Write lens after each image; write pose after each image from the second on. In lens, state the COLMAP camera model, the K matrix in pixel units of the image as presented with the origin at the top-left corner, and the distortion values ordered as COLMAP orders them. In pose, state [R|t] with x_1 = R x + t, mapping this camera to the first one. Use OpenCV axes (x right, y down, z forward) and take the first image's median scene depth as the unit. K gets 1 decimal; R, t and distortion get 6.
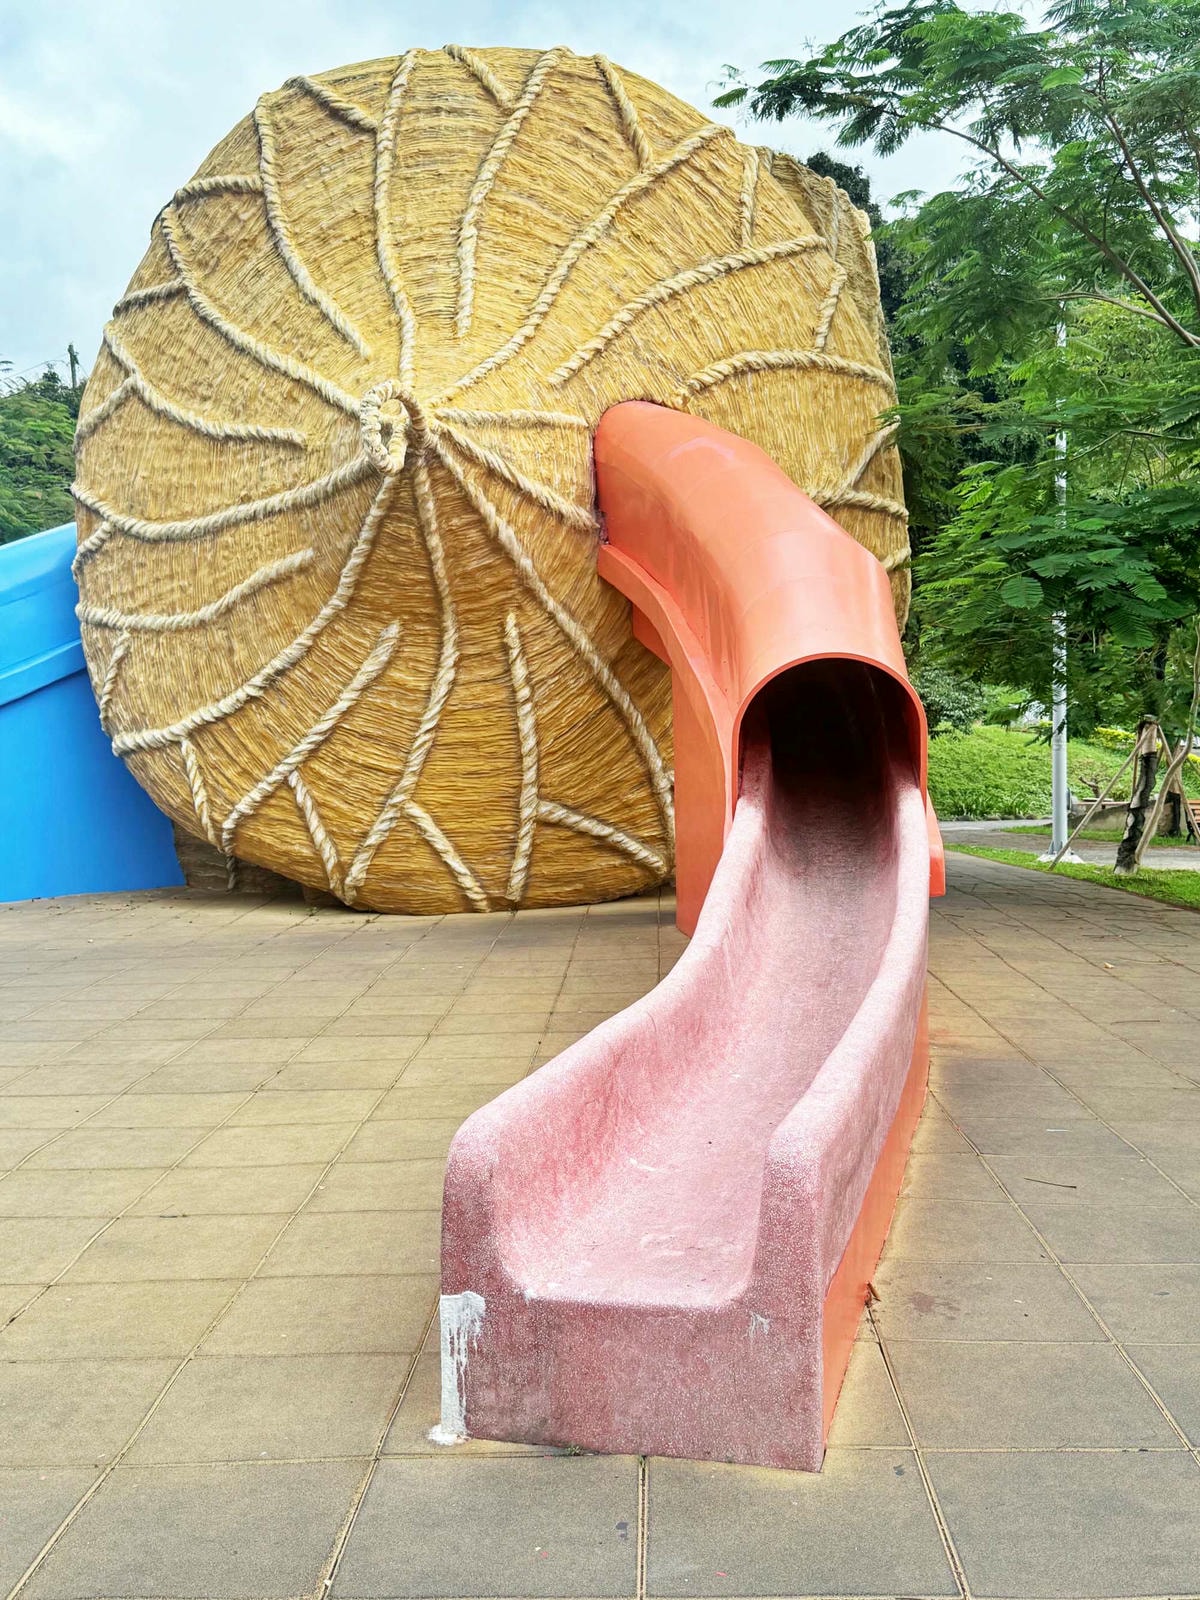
lens RADIAL K [[1646.3, 0, 617.4], [0, 1646.3, 800.4], [0, 0, 1]] dist [0.103814, 0.000000]
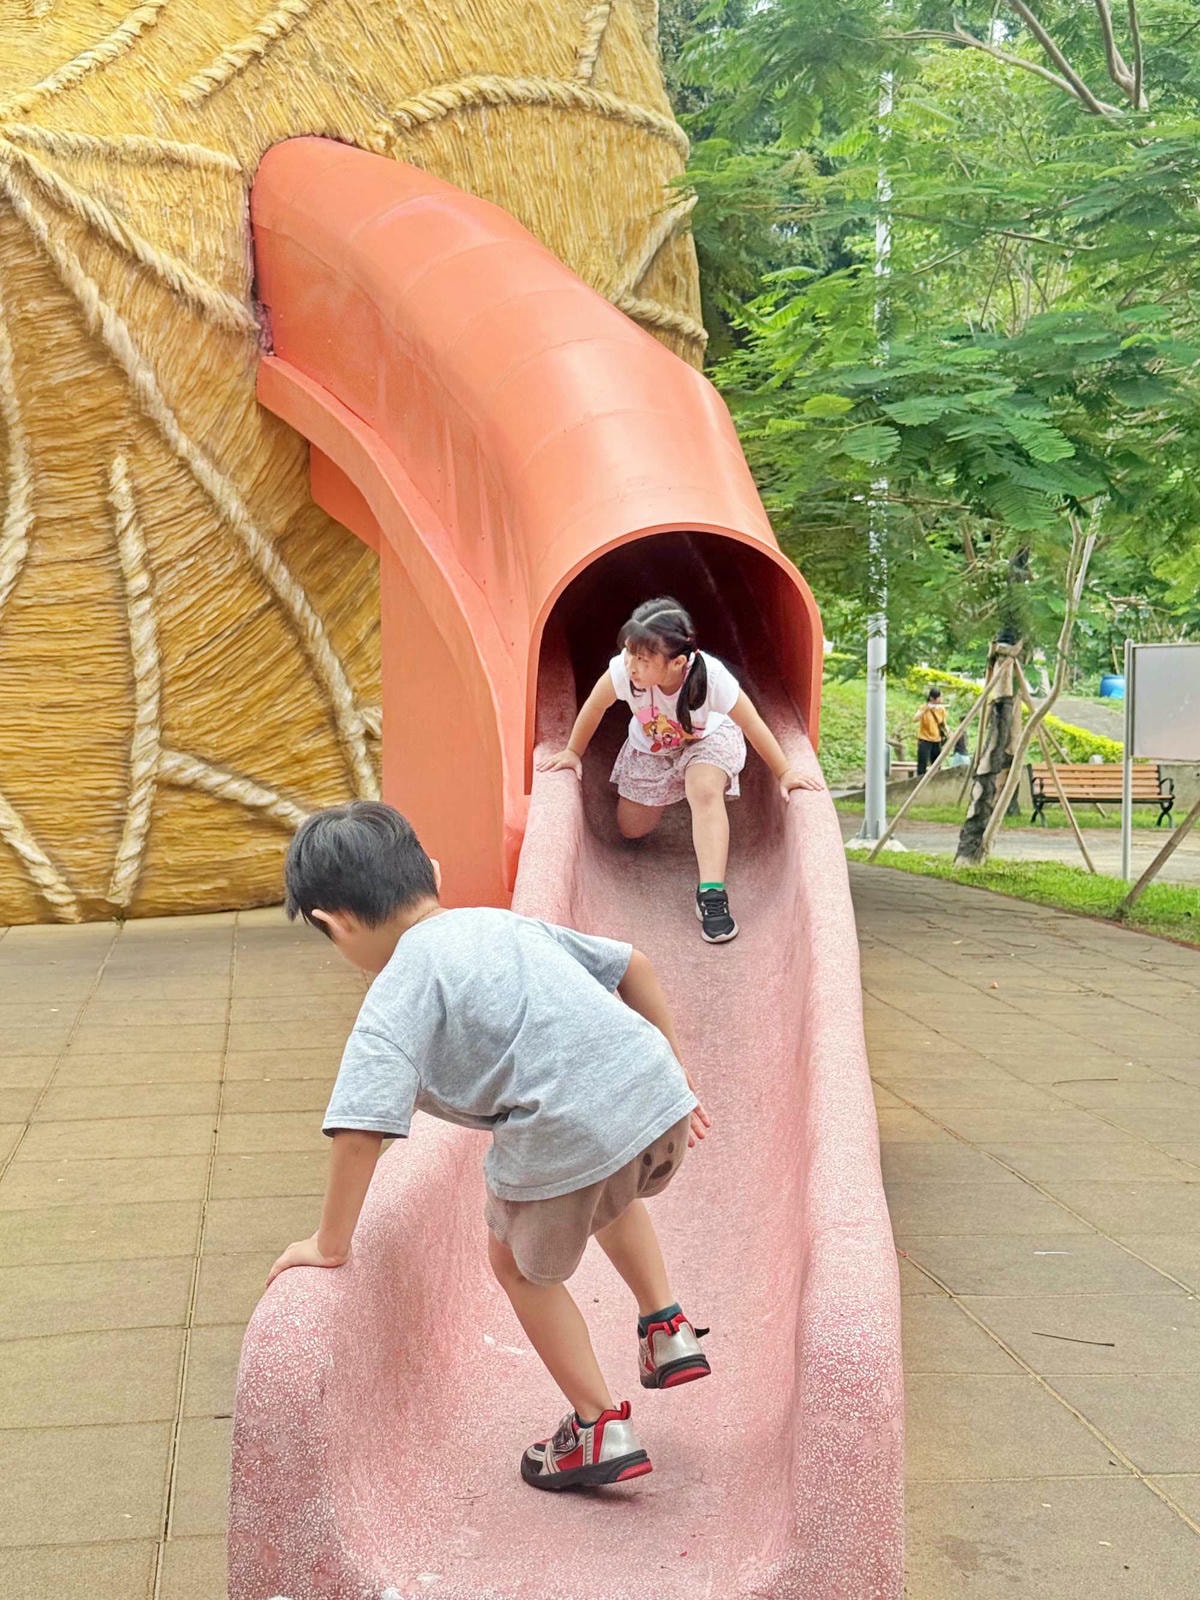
lens RADIAL K [[2335.0, 0, 607.6], [0, 2335.0, 801.9], [0, 0, 1]] dist [0.105702, 0.000000]
pose [[0.983293, 0.008905, 0.181813, -0.042324], [-0.011924, 0.999809, 0.015516, 0.004074], [-0.181640, -0.017425, 0.983211, 0.065231]]
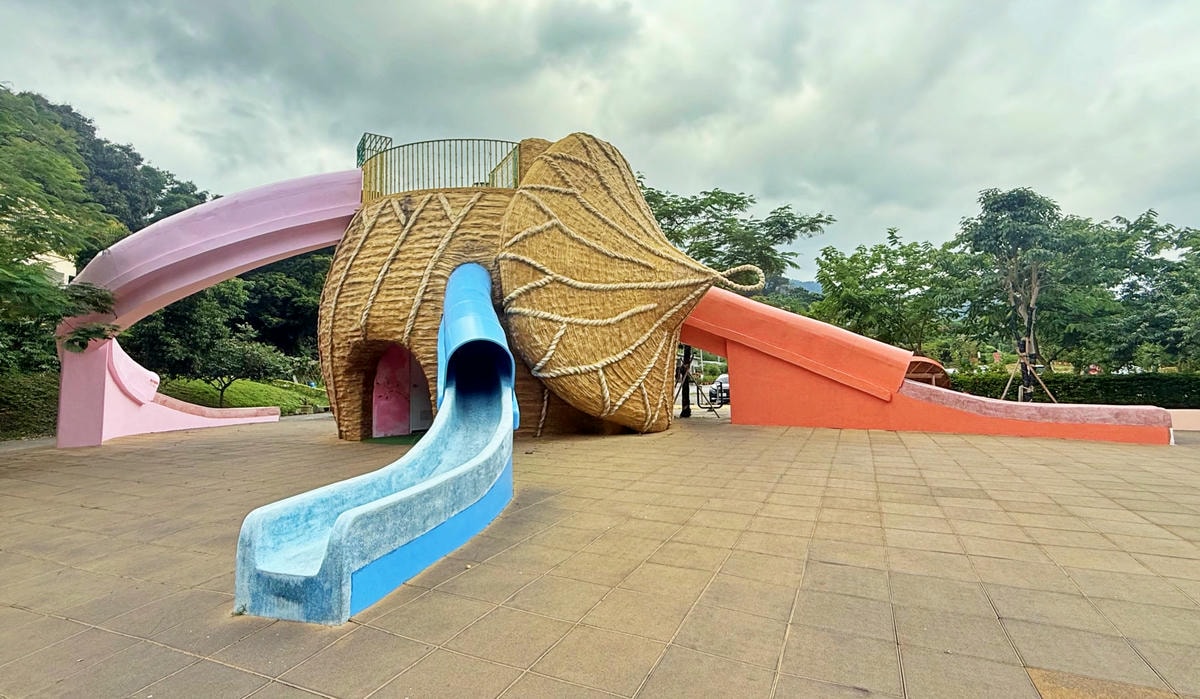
lens RADIAL K [[549.4, 0, 580.2], [0, 549.4, 314.3], [0, 0, 1]] dist [0.009683, 0.002082]
pose [[0.409334, 0.106482, 0.906150, -1.083866], [0.039604, 0.990157, -0.134244, -0.010461], [-0.911525, 0.090838, 0.401087, 0.727960]]
